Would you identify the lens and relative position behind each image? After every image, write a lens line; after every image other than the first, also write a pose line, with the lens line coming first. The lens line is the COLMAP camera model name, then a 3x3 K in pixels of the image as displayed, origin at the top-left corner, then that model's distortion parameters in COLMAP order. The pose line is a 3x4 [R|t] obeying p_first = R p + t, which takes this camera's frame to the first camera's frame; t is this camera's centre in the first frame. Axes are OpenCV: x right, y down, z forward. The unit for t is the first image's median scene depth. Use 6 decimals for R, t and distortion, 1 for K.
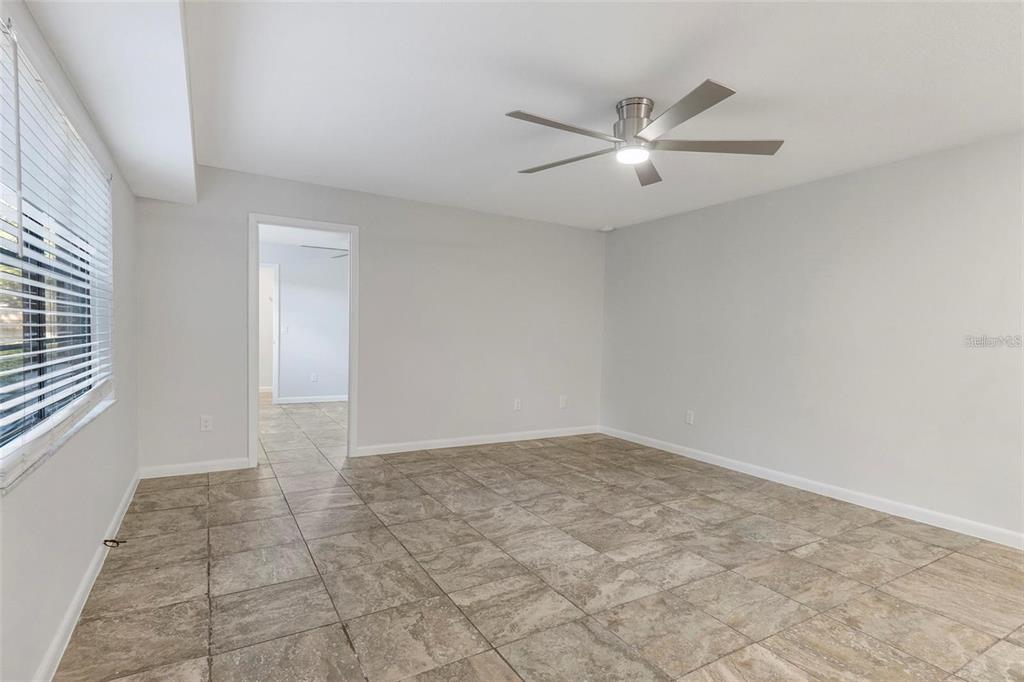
lens RADIAL K [[511.9, 0, 512.1], [0, 511.9, 343.8], [0, 0, 1]] dist [-0.003868, -0.000330]
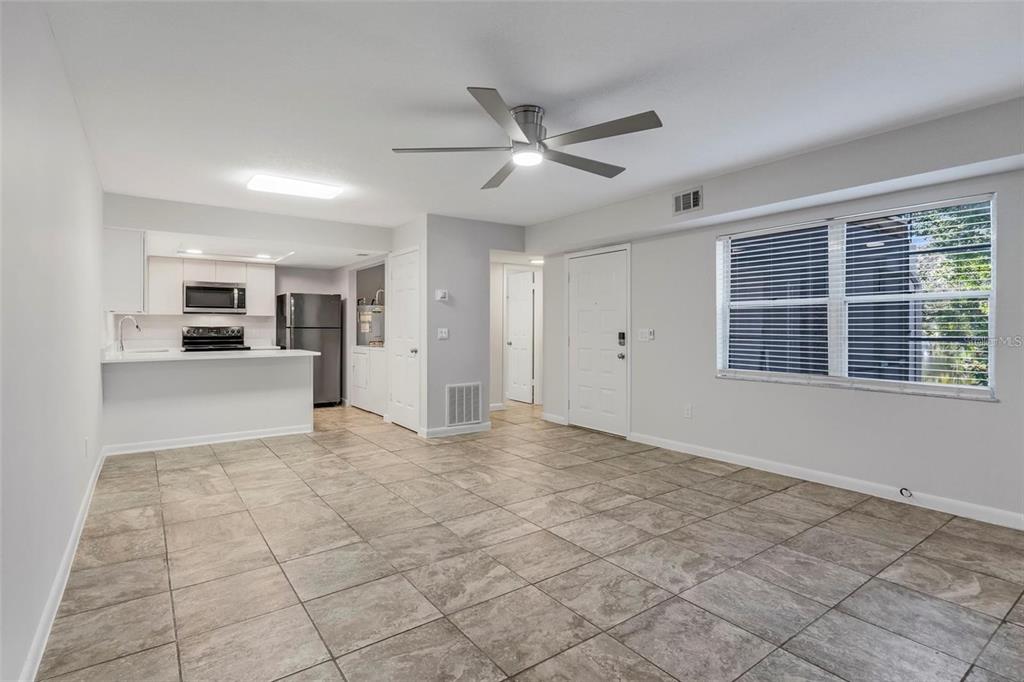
lens RADIAL K [[511.9, 0, 511.3], [0, 511.9, 336.9], [0, 0, 1]] dist [-0.003868, -0.000330]
pose [[-0.994838, -0.023548, -0.098707, 0.354766], [-0.027481, 0.998874, 0.038670, -0.038172], [0.097685, 0.041182, -0.994365, 2.017018]]
